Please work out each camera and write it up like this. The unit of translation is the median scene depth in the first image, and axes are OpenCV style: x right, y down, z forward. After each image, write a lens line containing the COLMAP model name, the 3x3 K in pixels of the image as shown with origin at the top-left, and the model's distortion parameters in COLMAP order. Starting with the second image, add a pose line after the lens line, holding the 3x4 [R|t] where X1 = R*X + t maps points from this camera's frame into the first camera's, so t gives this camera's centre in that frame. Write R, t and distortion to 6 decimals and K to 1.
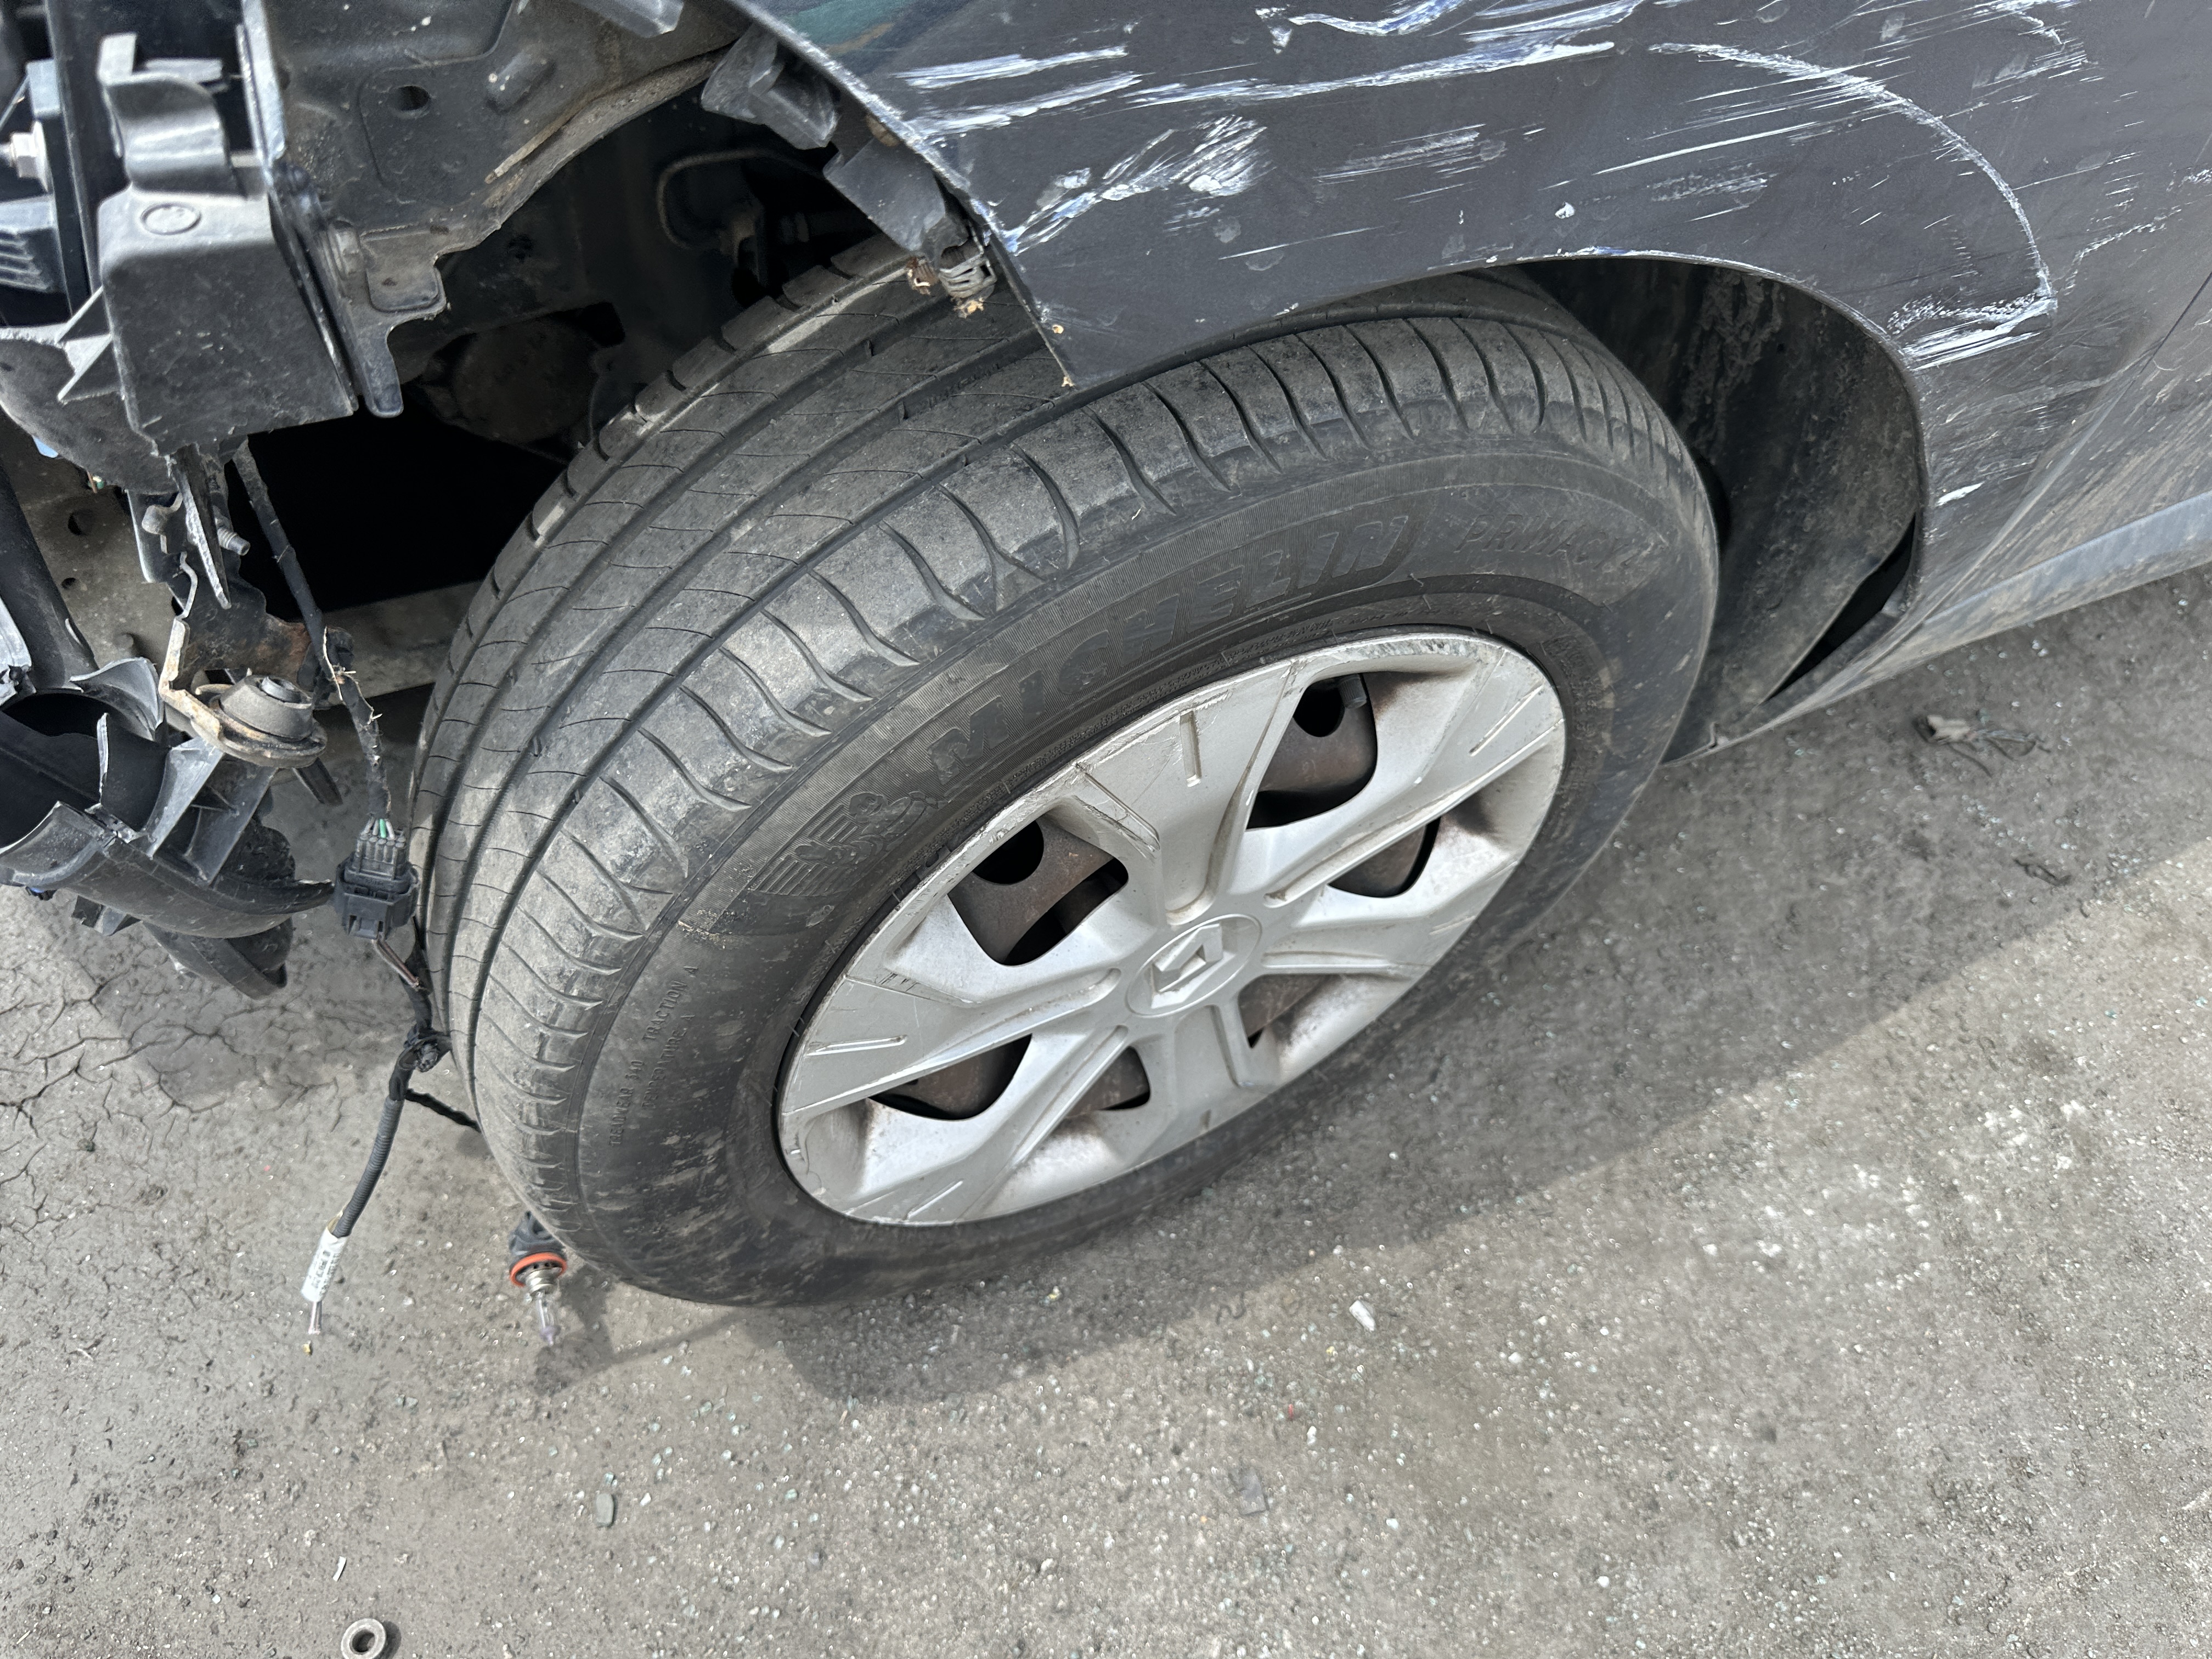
lens RADIAL K [[1592.1, 0, 1092.7], [0, 1592.1, 818.4], [0, 0, 1]] dist [0.070354, -0.099274]
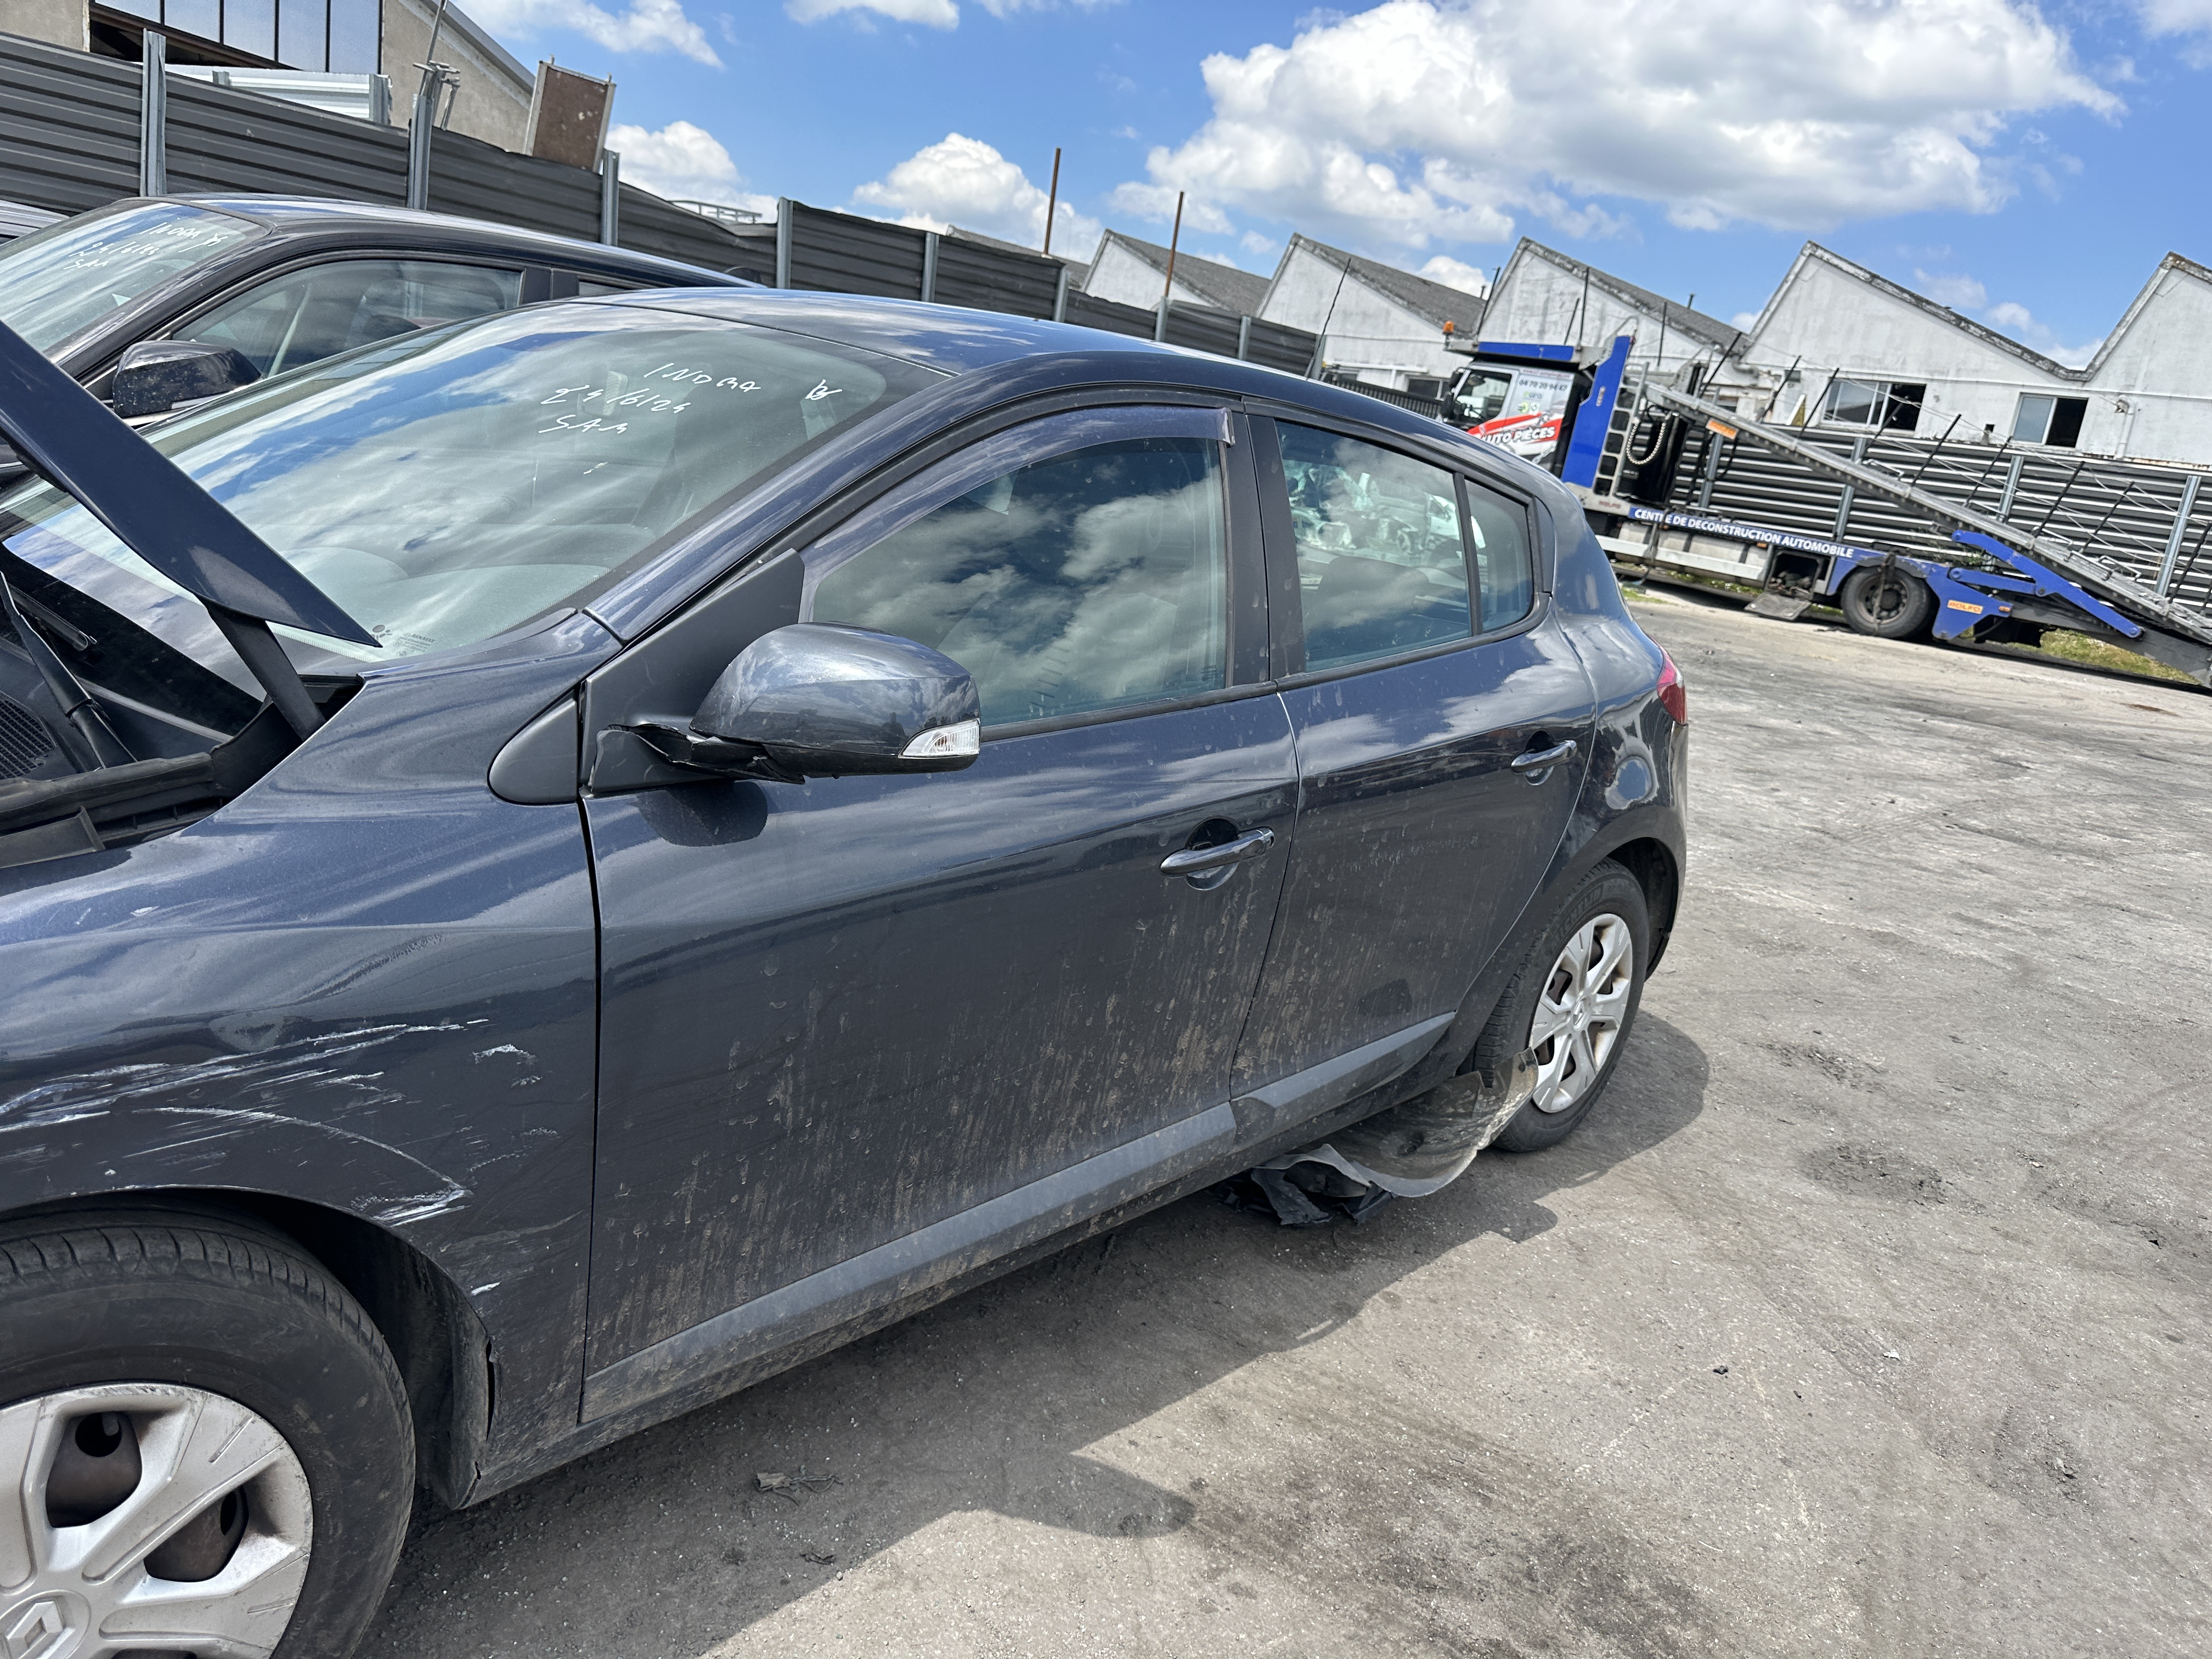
lens RADIAL K [[1592.1, 0, 1092.7], [0, 1592.1, 818.4], [0, 0, 1]] dist [0.070354, -0.099274]
pose [[0.956597, -0.066674, 0.283684, 0.795484], [0.222962, 0.794282, -0.565159, 0.700627], [-0.187644, 0.603880, 0.774673, -1.165117]]
